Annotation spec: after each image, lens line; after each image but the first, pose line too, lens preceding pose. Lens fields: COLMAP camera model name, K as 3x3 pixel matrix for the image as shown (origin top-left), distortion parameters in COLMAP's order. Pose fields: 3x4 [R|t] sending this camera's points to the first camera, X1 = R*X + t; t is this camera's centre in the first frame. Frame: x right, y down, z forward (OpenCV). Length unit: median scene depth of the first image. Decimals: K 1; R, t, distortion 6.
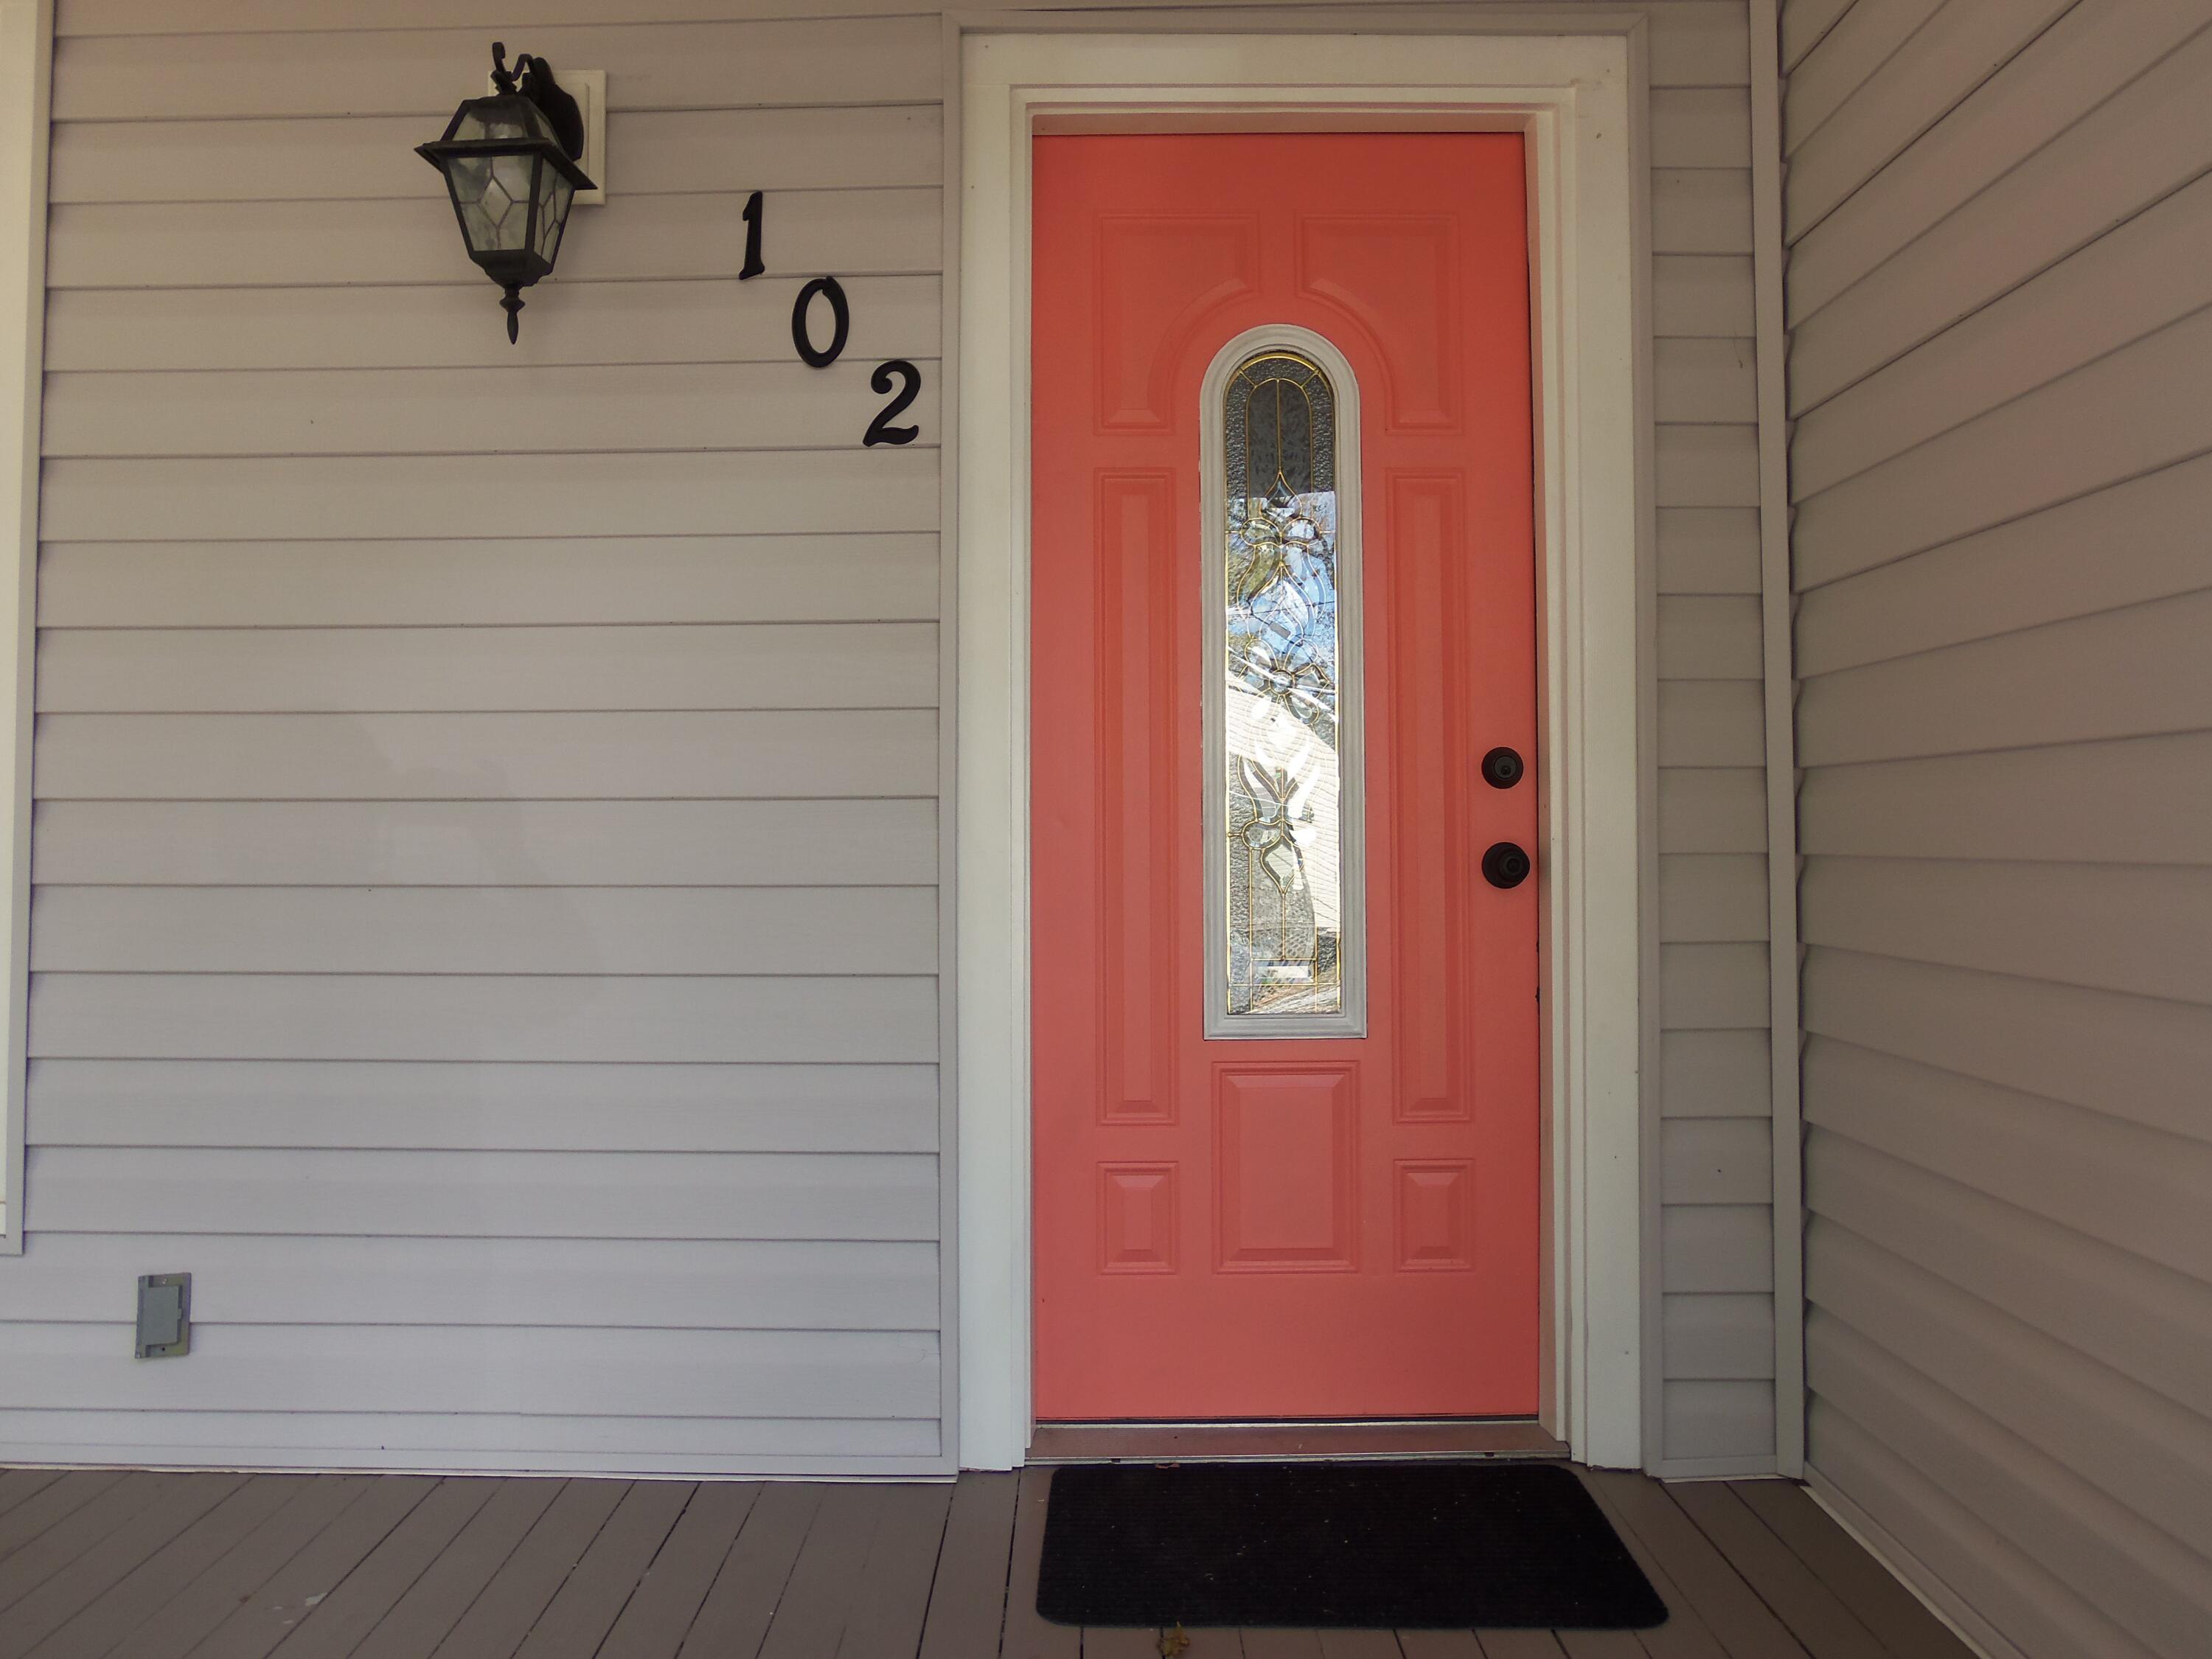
lens RADIAL K [[1703.7, 0, 1106.7], [0, 1703.7, 813.9], [0, 0, 1]] dist [-0.072137, 0.058462]
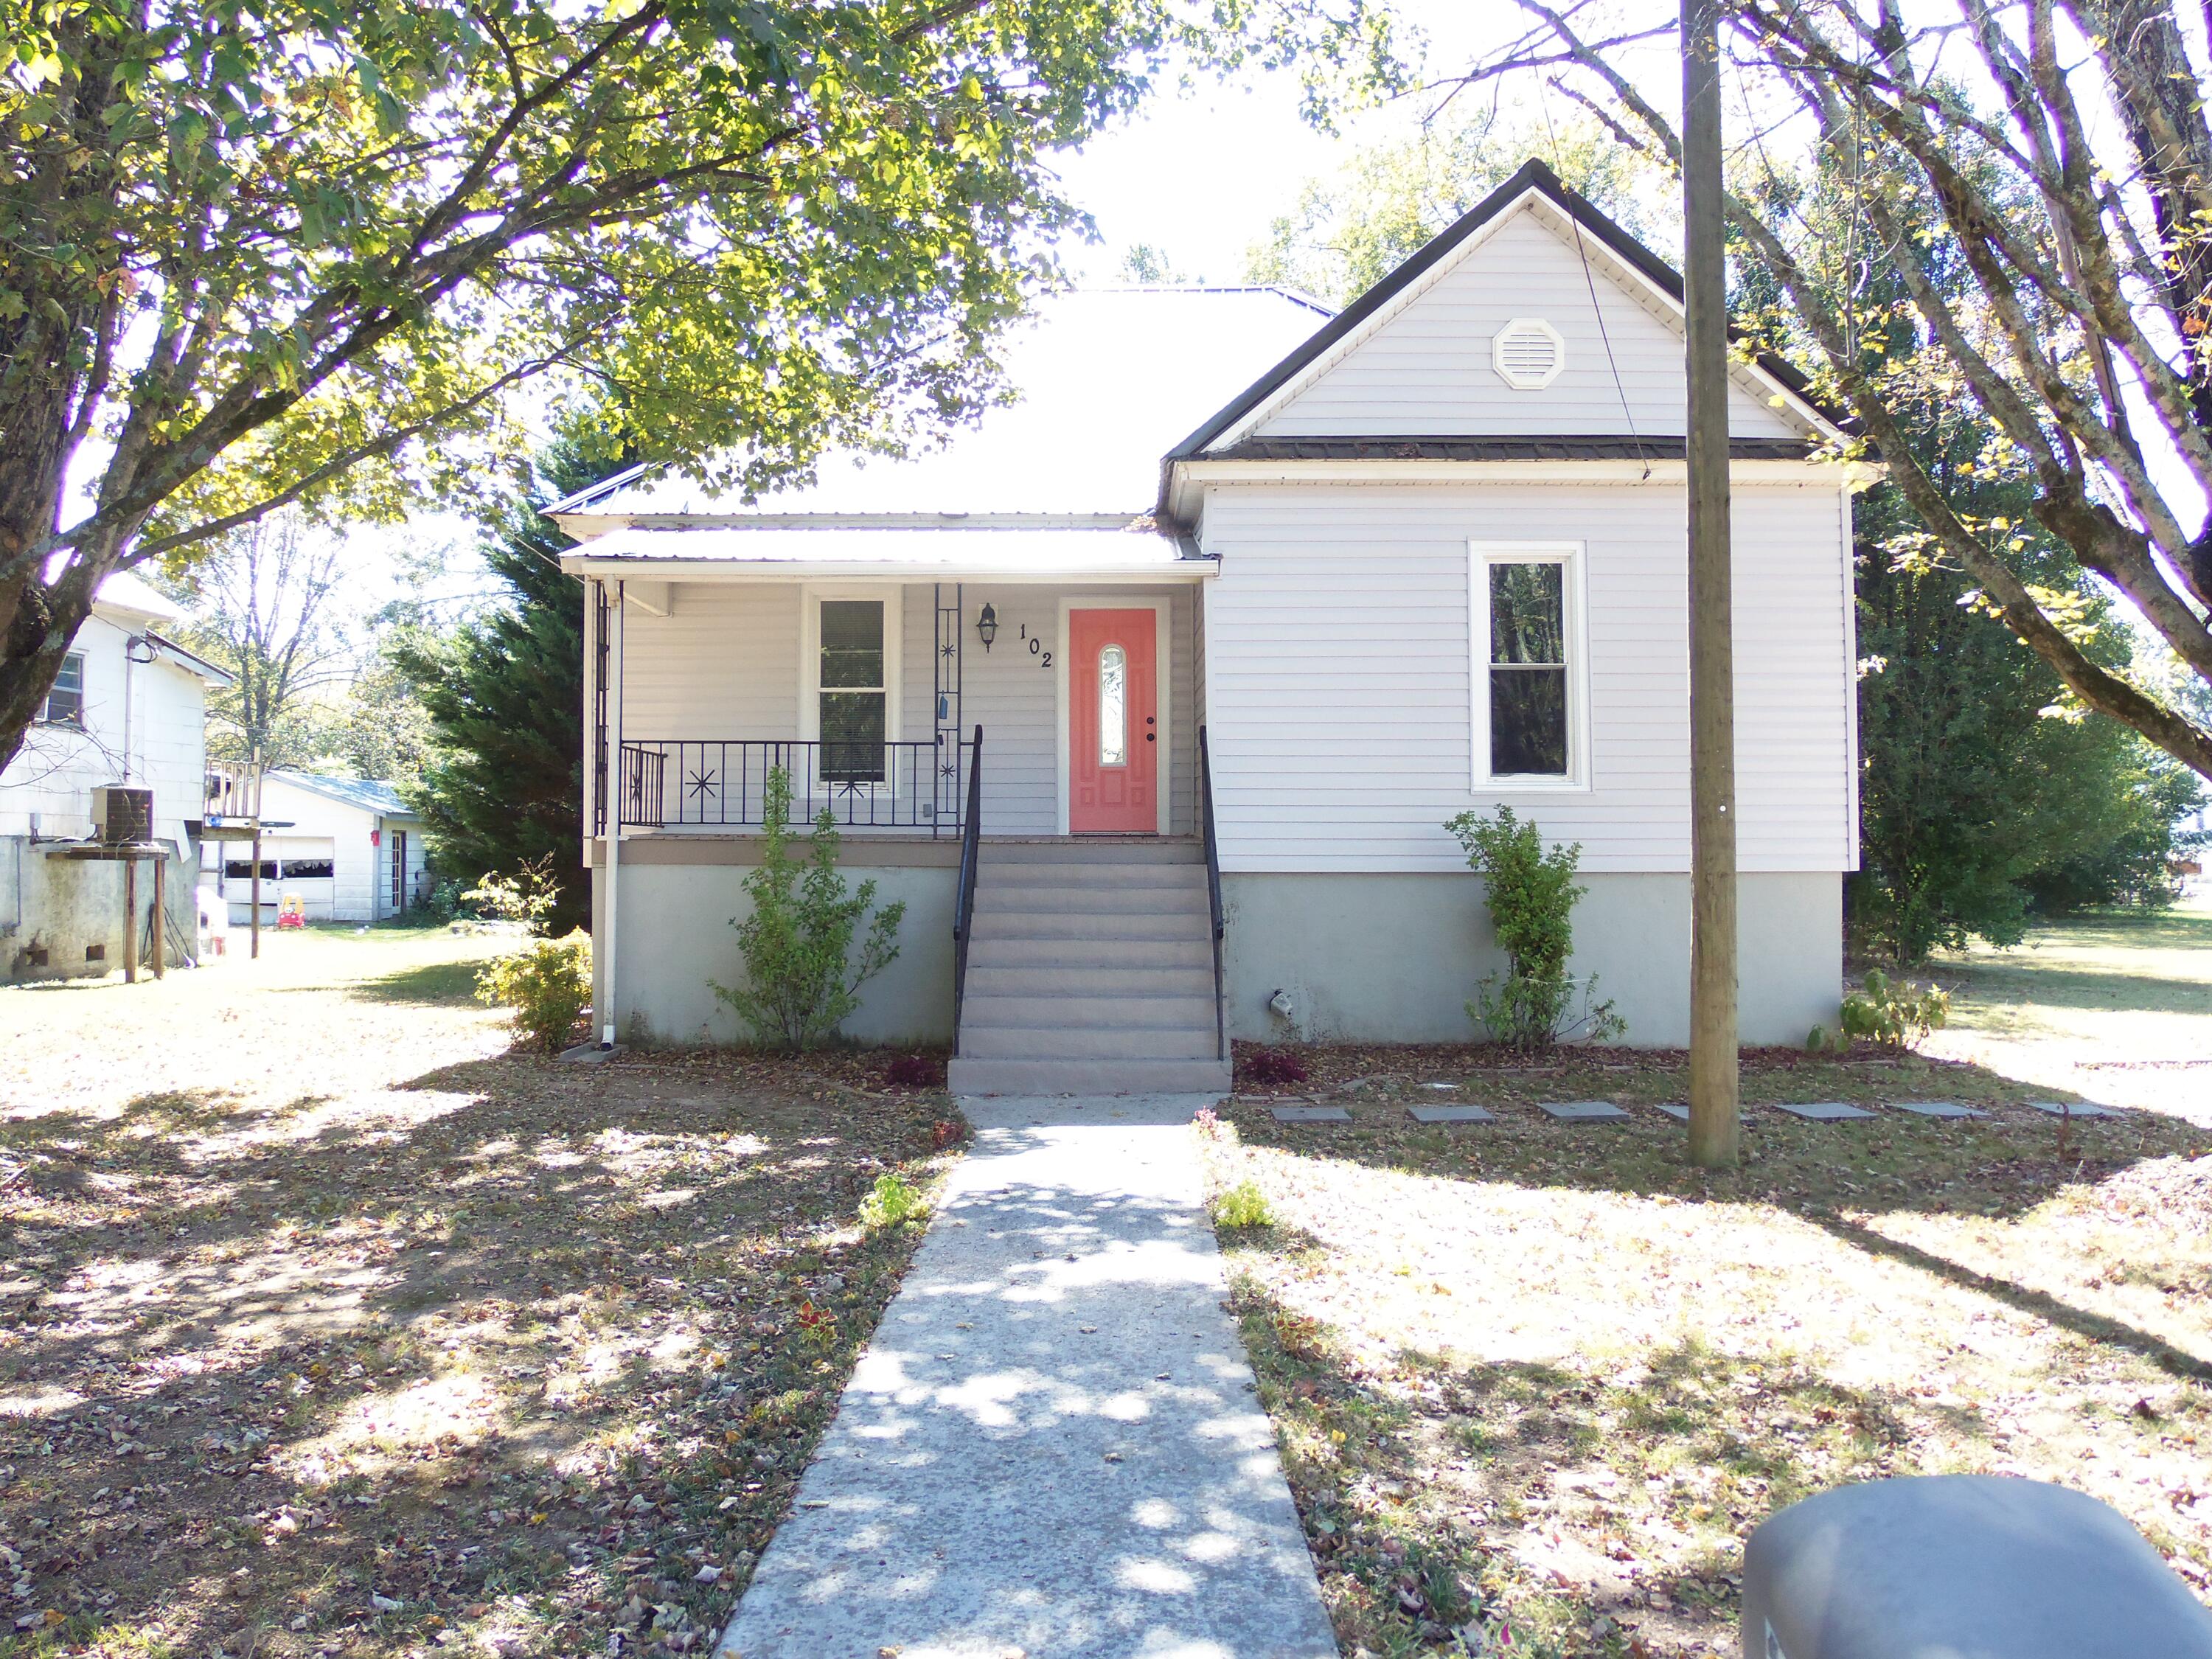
lens RADIAL K [[1703.7, 0, 1106.7], [0, 1703.7, 813.9], [0, 0, 1]] dist [-0.072137, 0.058462]
pose [[0.999382, 0.001103, -0.035147, 0.302086], [-0.000306, 0.999743, 0.022657, 0.166302], [0.035163, -0.022632, 0.999125, -5.084560]]
